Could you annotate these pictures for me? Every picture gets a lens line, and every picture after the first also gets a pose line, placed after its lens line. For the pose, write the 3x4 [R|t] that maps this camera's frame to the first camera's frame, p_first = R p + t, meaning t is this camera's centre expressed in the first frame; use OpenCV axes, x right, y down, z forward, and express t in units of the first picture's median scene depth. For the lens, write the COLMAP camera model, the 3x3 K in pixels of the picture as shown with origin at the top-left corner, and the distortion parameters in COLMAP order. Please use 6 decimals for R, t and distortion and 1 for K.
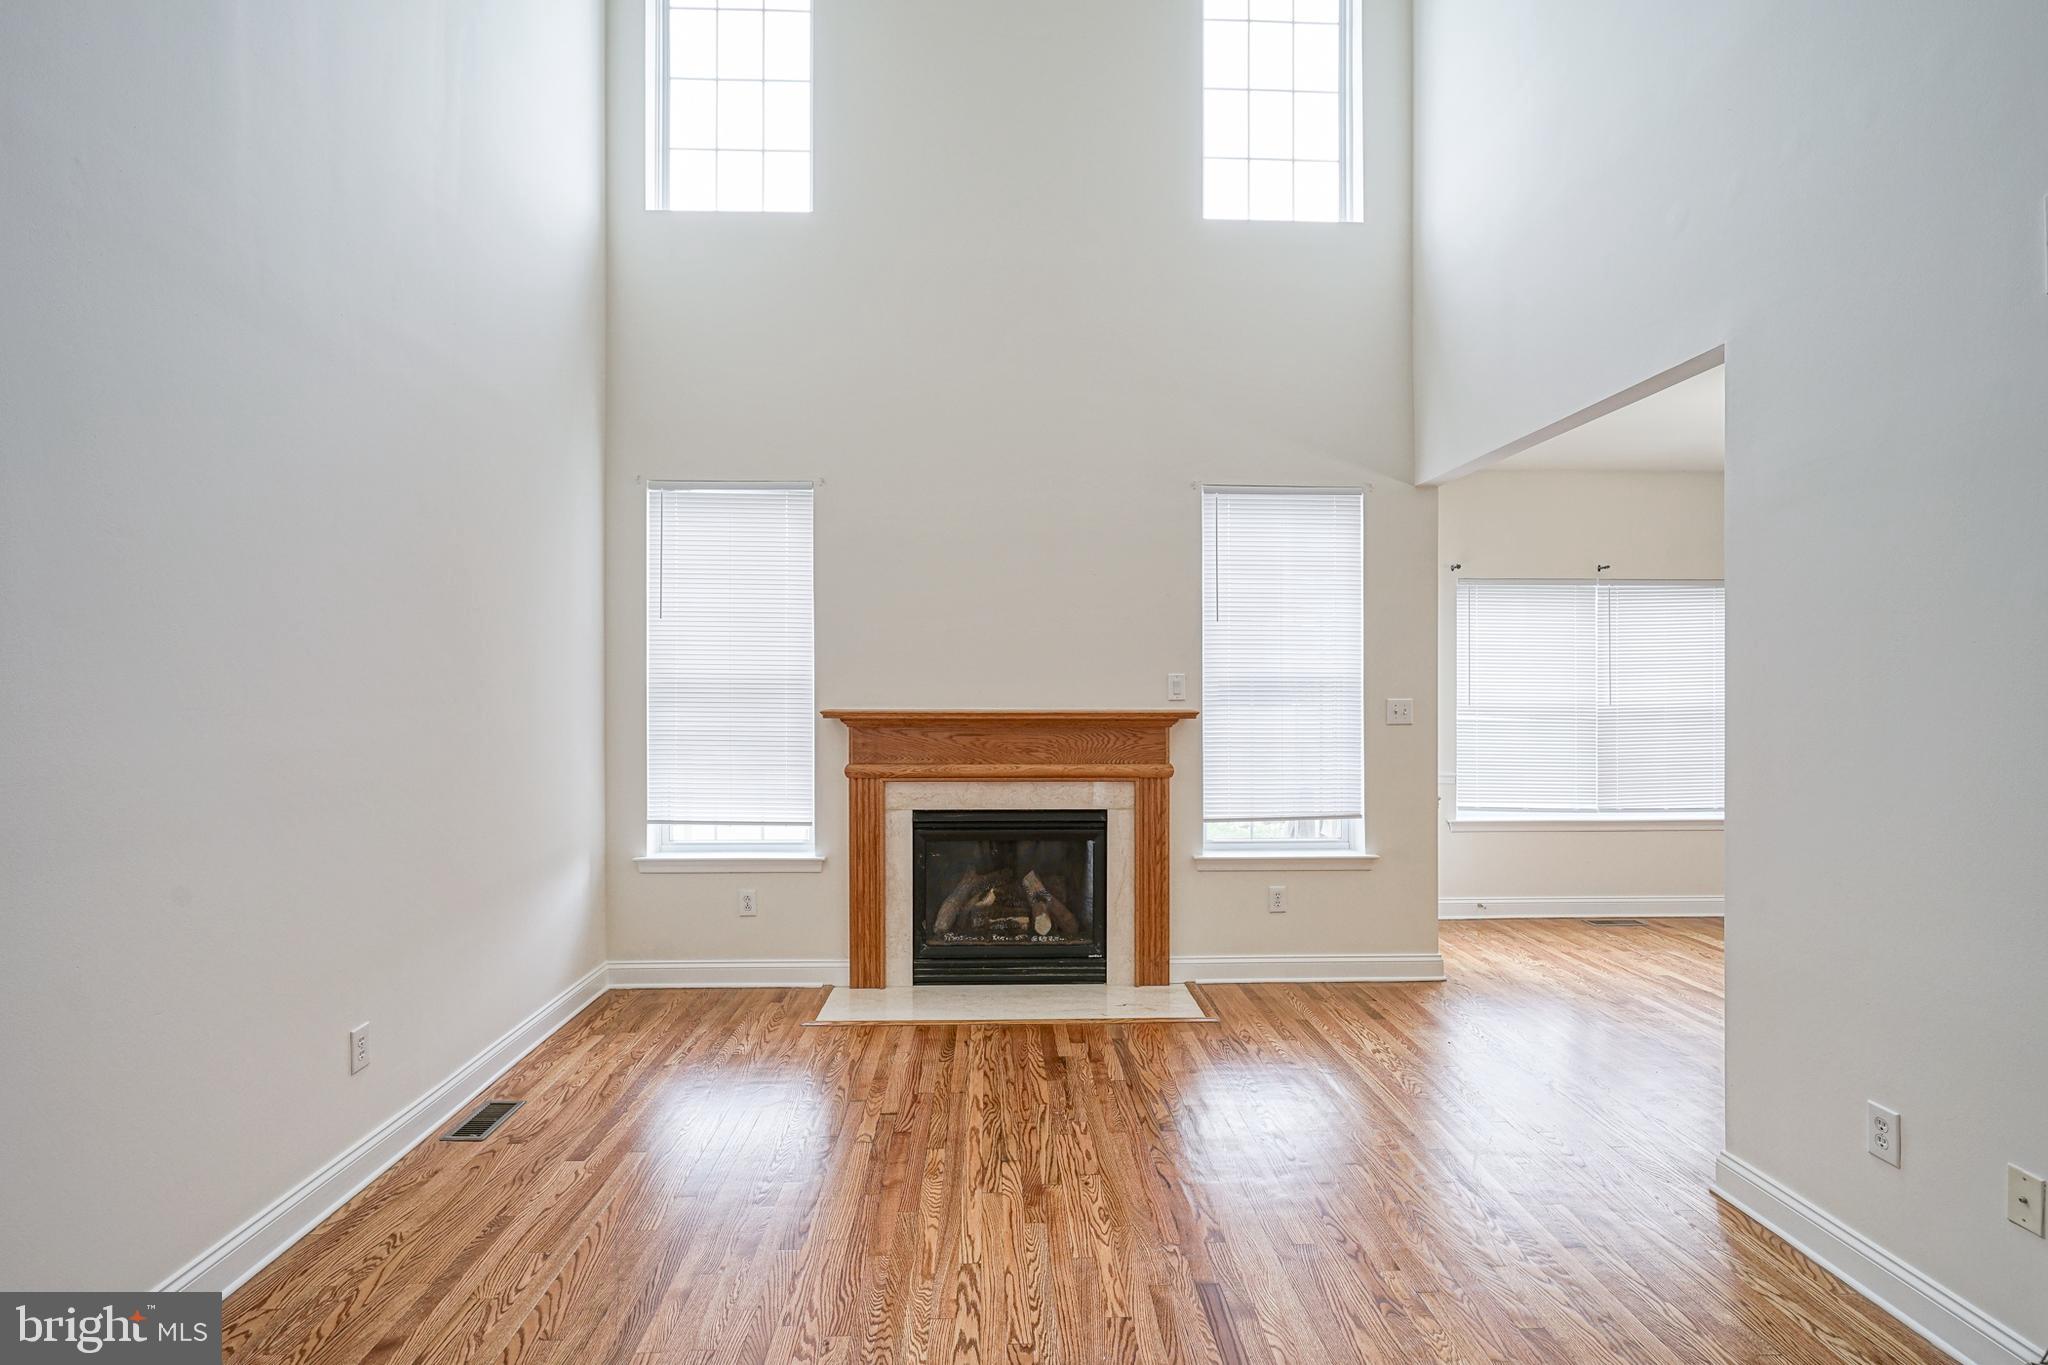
lens RADIAL K [[1000.5, 0, 1055.5], [0, 1000.5, 672.4], [0, 0, 1]] dist [-0.001389, 0.000340]
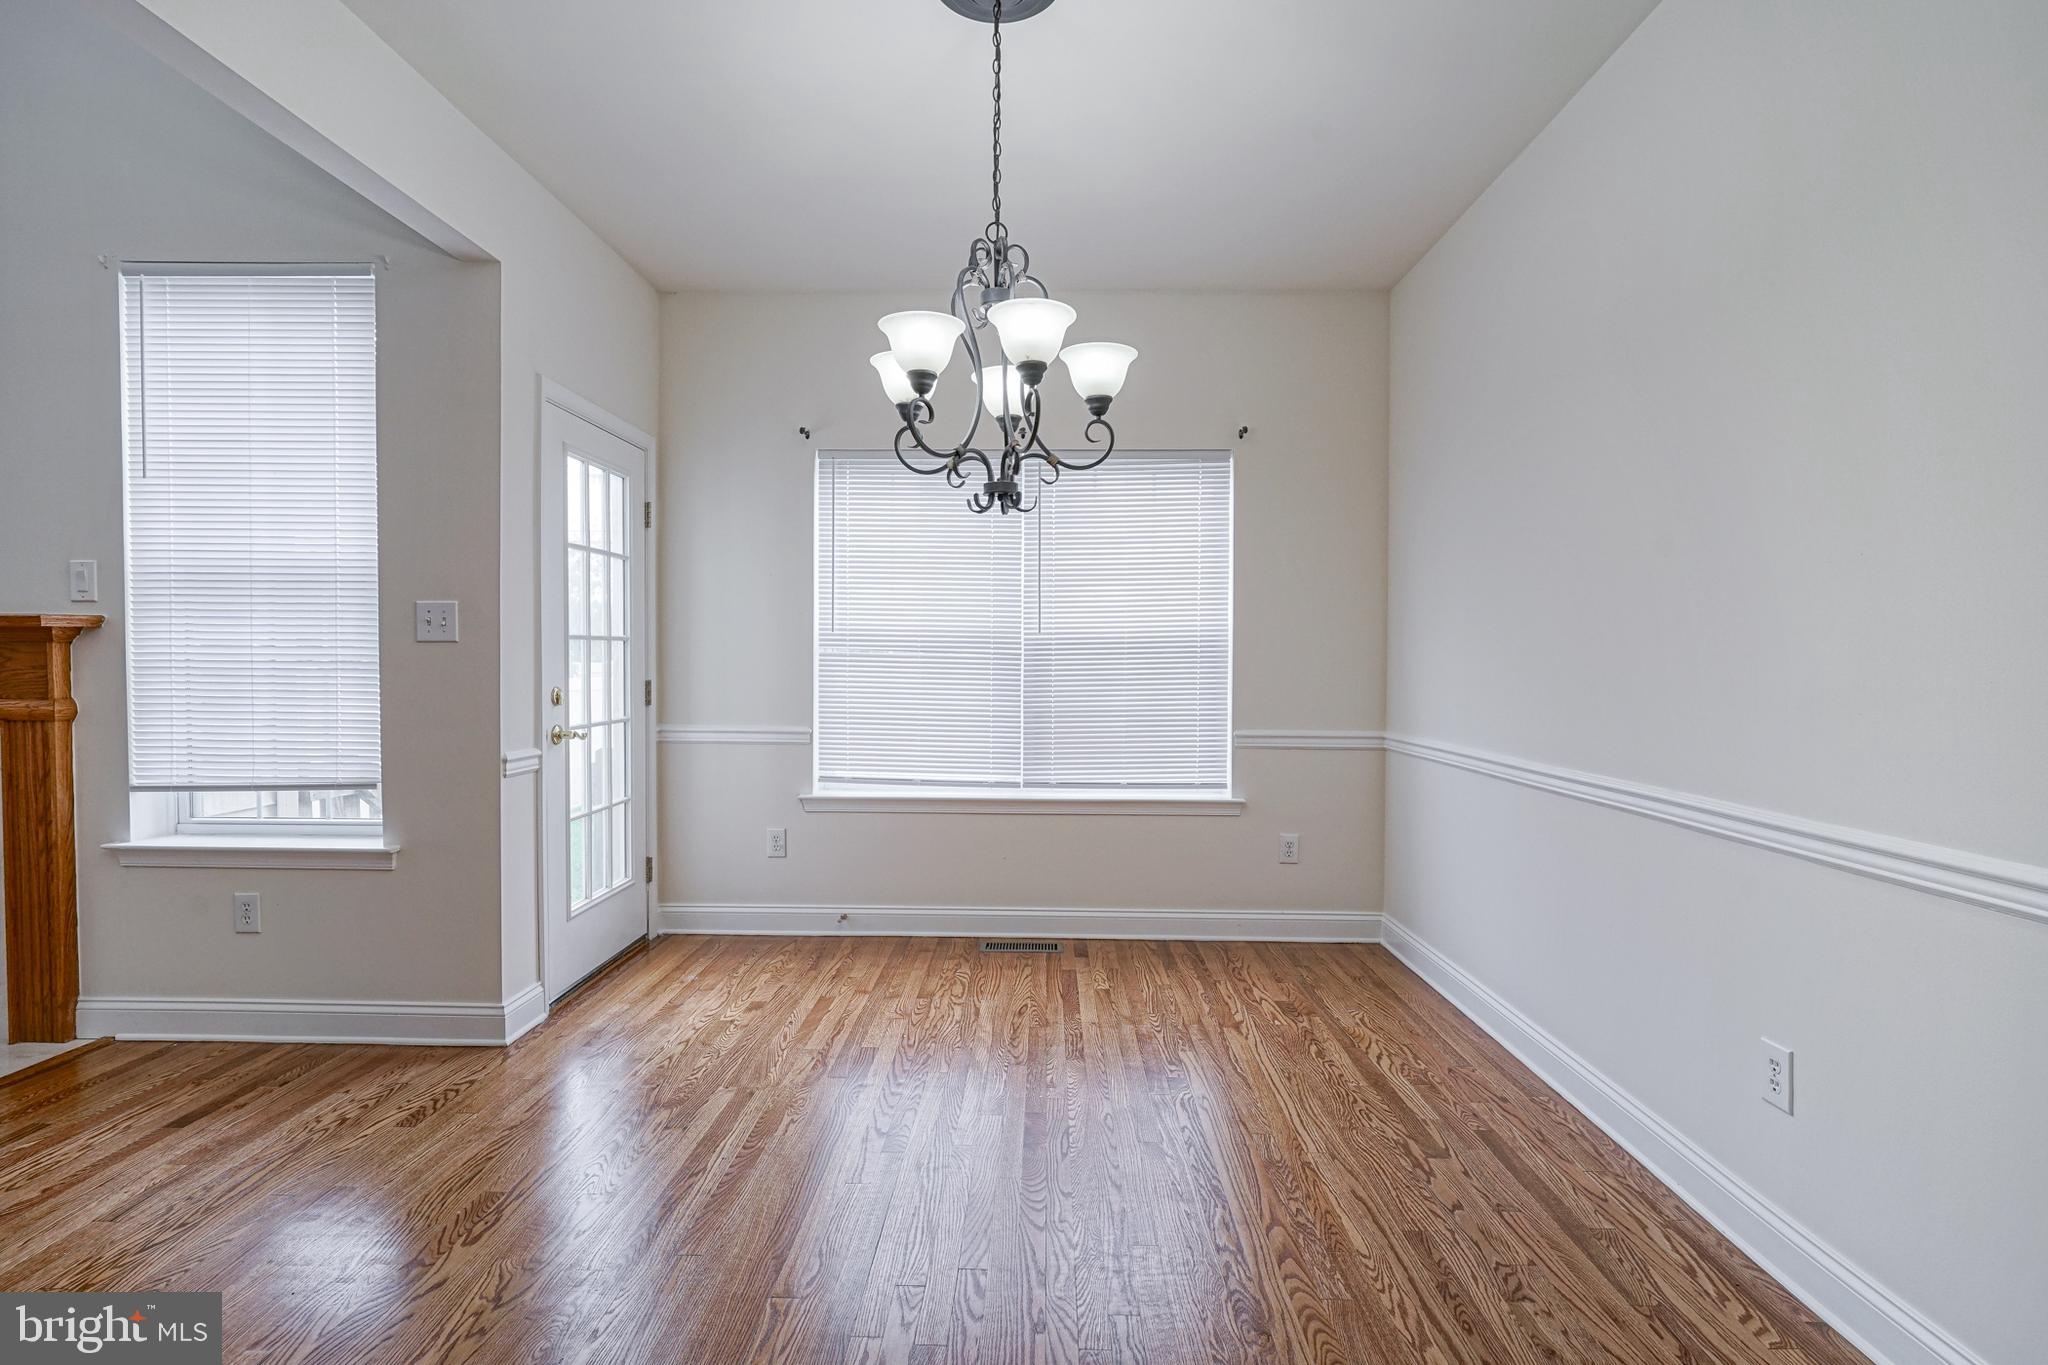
lens RADIAL K [[975.0, 0, 1024.0], [0, 975.0, 682.5], [0, 0, 1]] dist [-0.000871, -0.000082]
pose [[0.997205, 0.002660, -0.074671, 0.763176], [-0.000565, 0.999606, 0.028059, 0.061699], [0.074716, -0.027939, 0.996813, 0.418923]]
